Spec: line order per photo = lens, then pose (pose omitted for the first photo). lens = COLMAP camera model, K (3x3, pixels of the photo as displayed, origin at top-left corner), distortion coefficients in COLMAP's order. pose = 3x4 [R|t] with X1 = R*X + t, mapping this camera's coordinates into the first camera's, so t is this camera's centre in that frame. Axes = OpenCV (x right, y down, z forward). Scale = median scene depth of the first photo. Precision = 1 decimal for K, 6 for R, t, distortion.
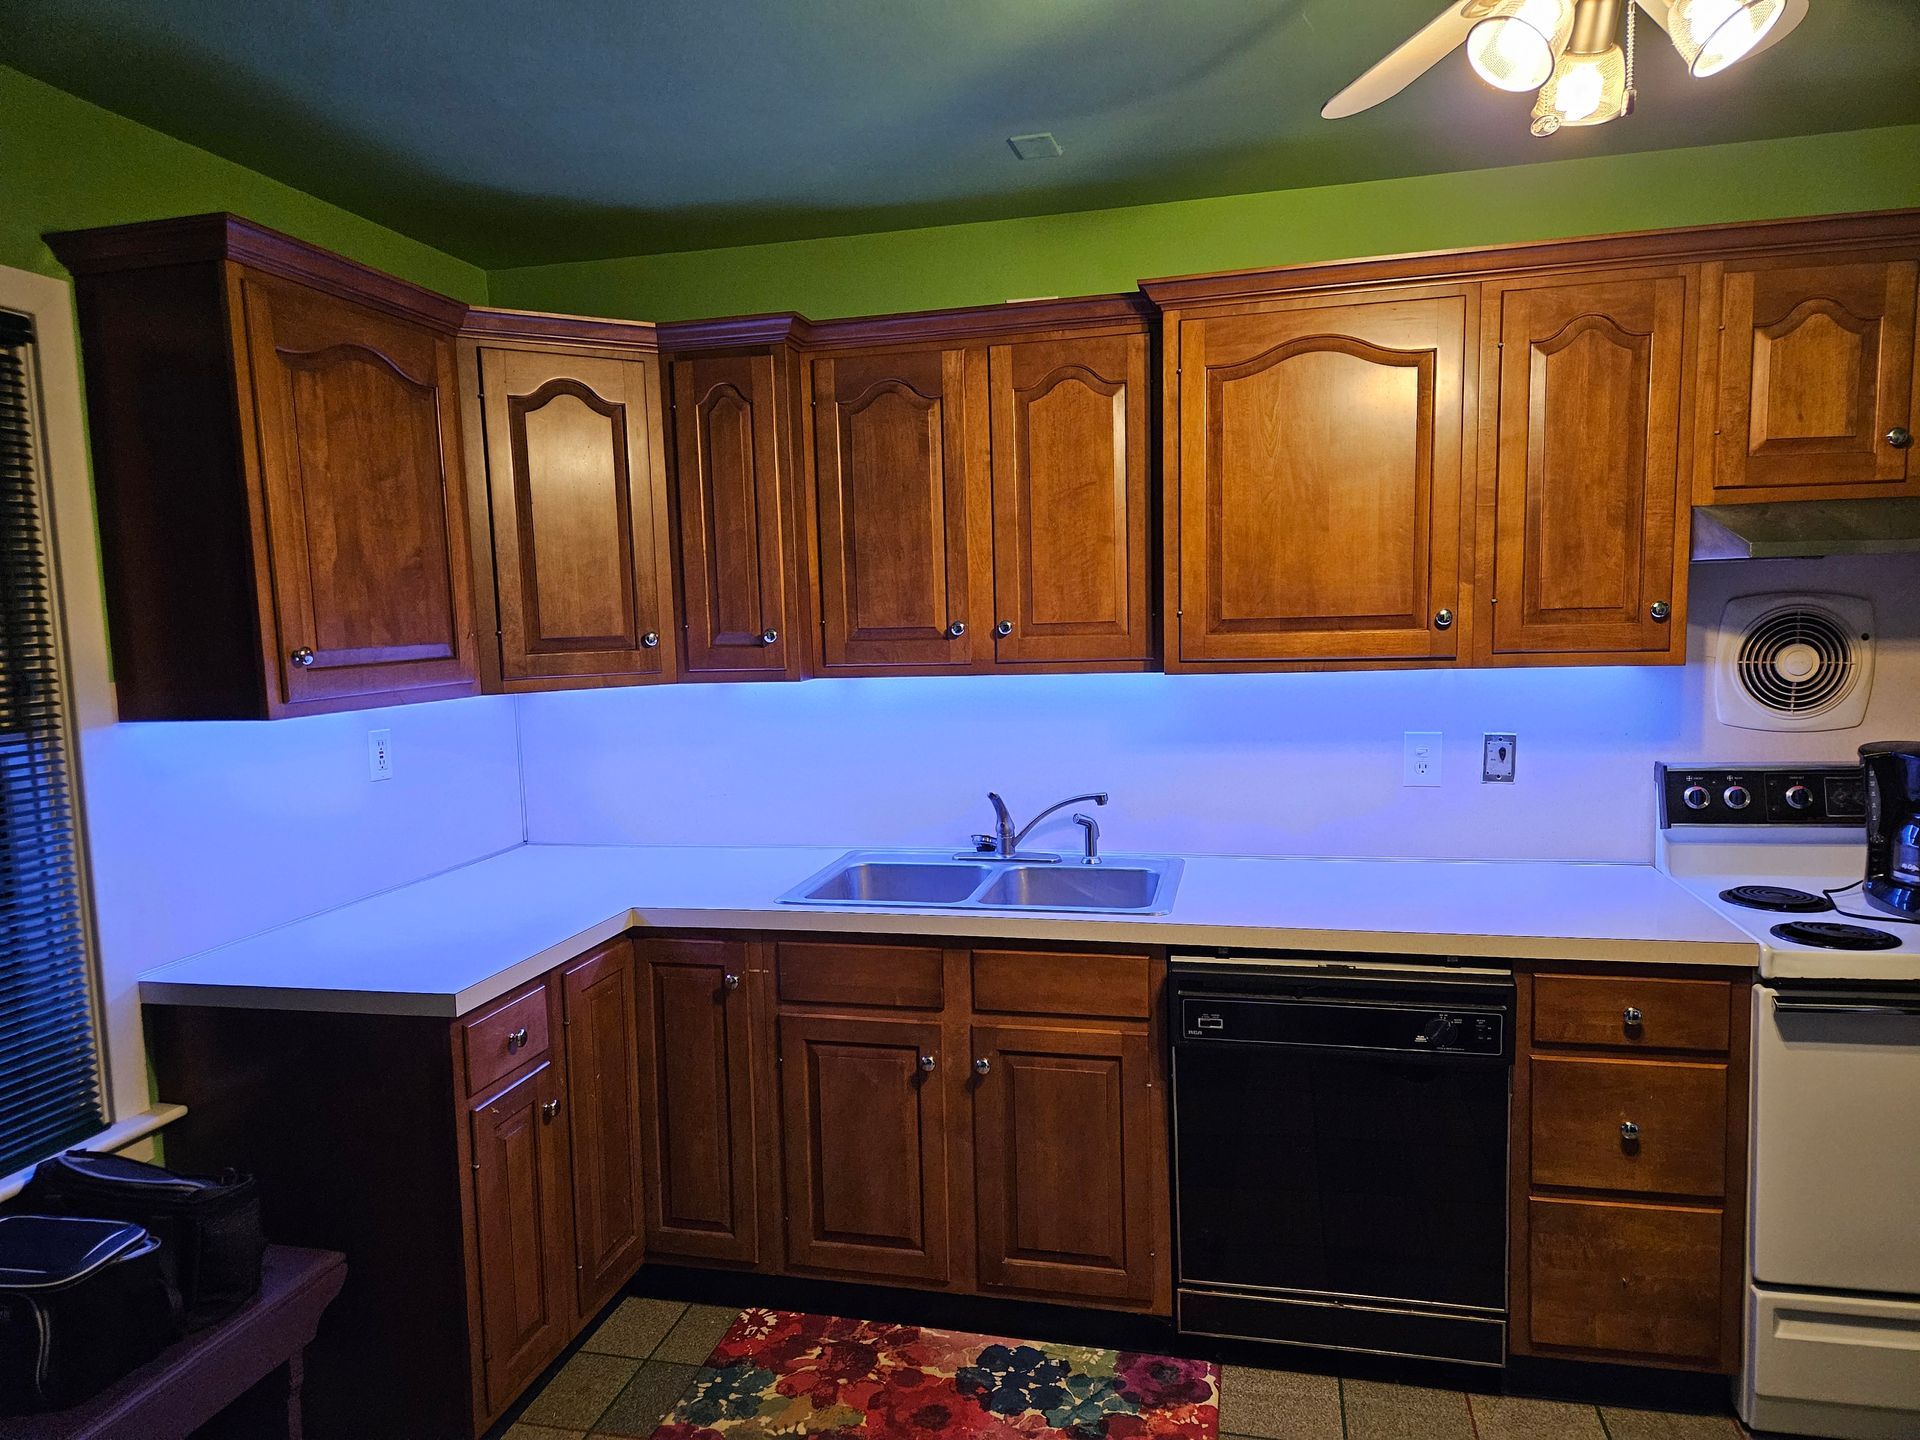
lens RADIAL K [[1269.8, 0, 960.0], [0, 1269.8, 720.0], [0, 0, 1]] dist [0.059303, -0.054520]
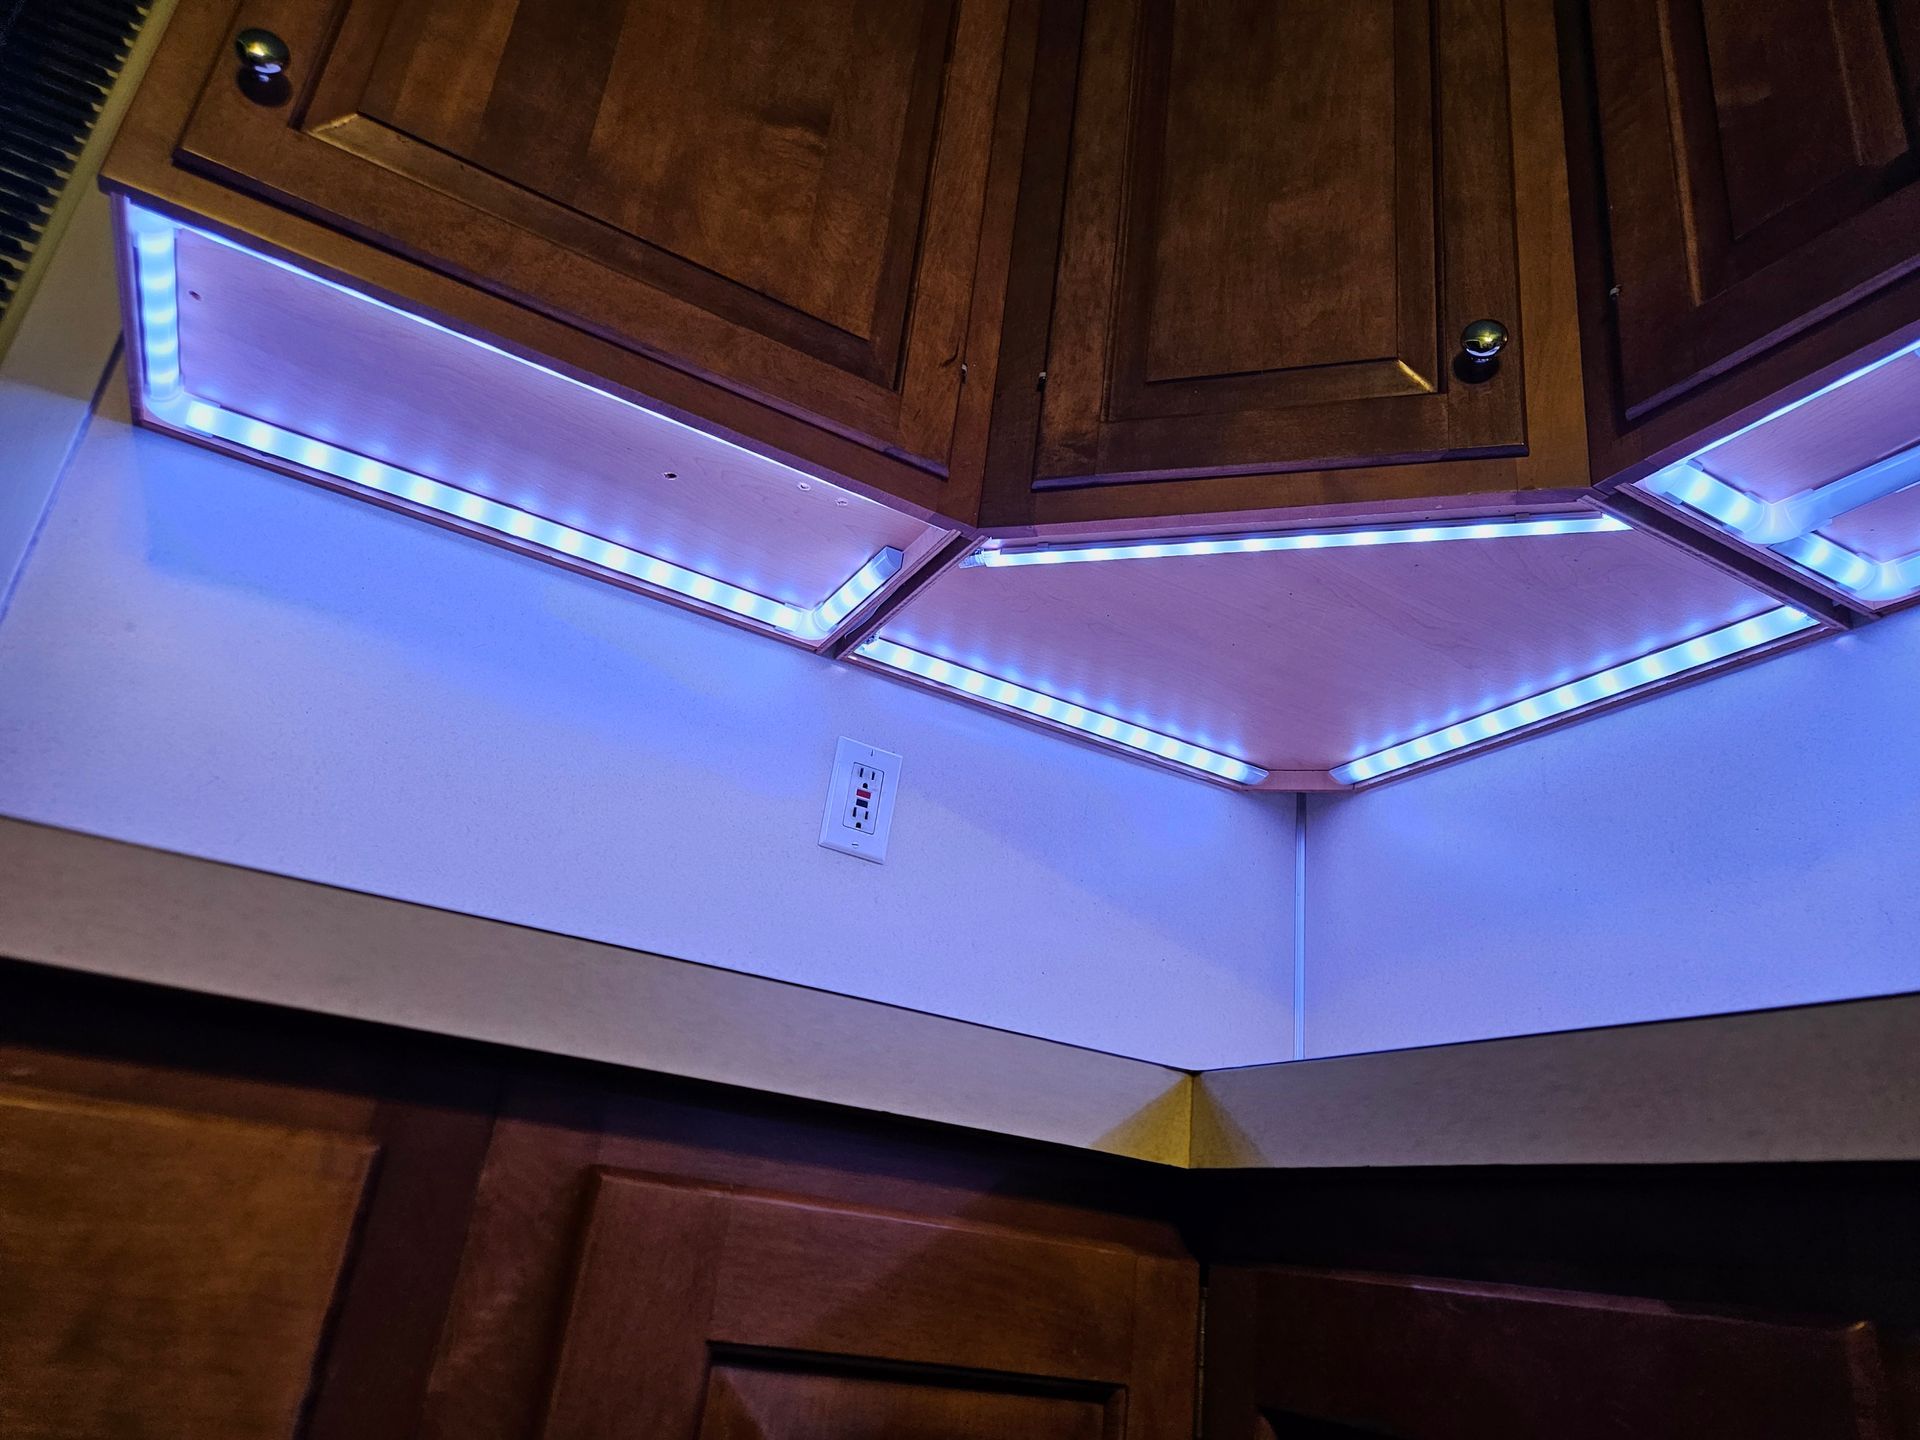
lens RADIAL K [[1269.8, 0, 960.0], [0, 1269.8, 720.0], [0, 0, 1]] dist [0.059303, -0.054520]
pose [[0.657376, -0.202169, -0.725937, -0.120647], [-0.199269, 0.882411, -0.426195, 0.187618], [0.726738, 0.424828, 0.539790, 0.820735]]
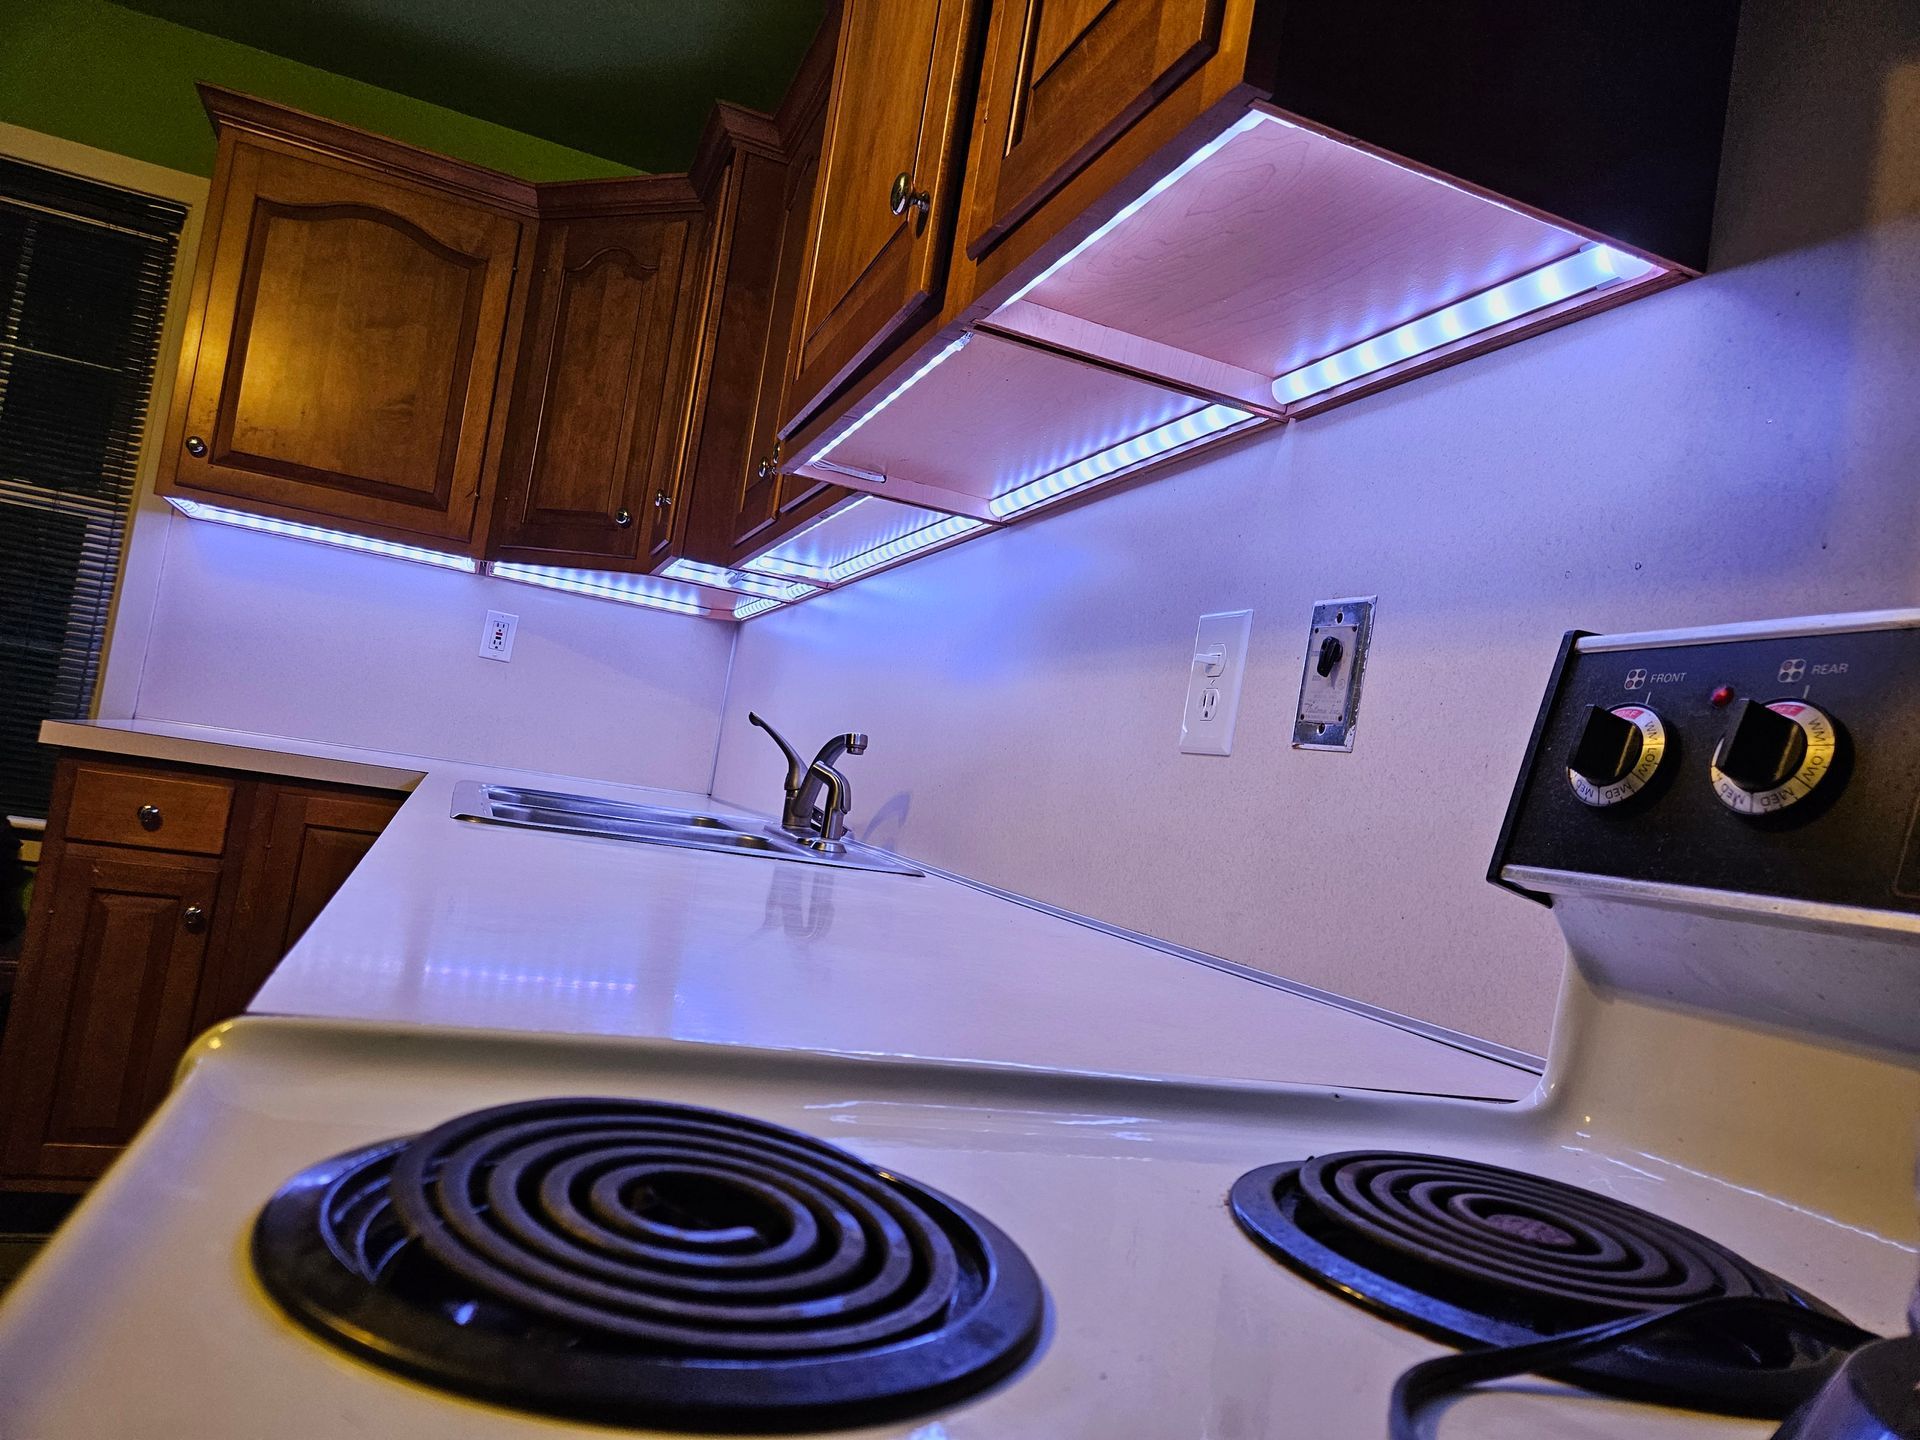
lens RADIAL K [[1269.8, 0, 960.0], [0, 1269.8, 720.0], [0, 0, 1]] dist [0.059303, -0.054520]
pose [[0.554320, 0.066228, -0.829664, 0.665010], [-0.241077, 0.966874, -0.083889, 0.095163], [0.796625, 0.246514, 0.551924, 0.775252]]
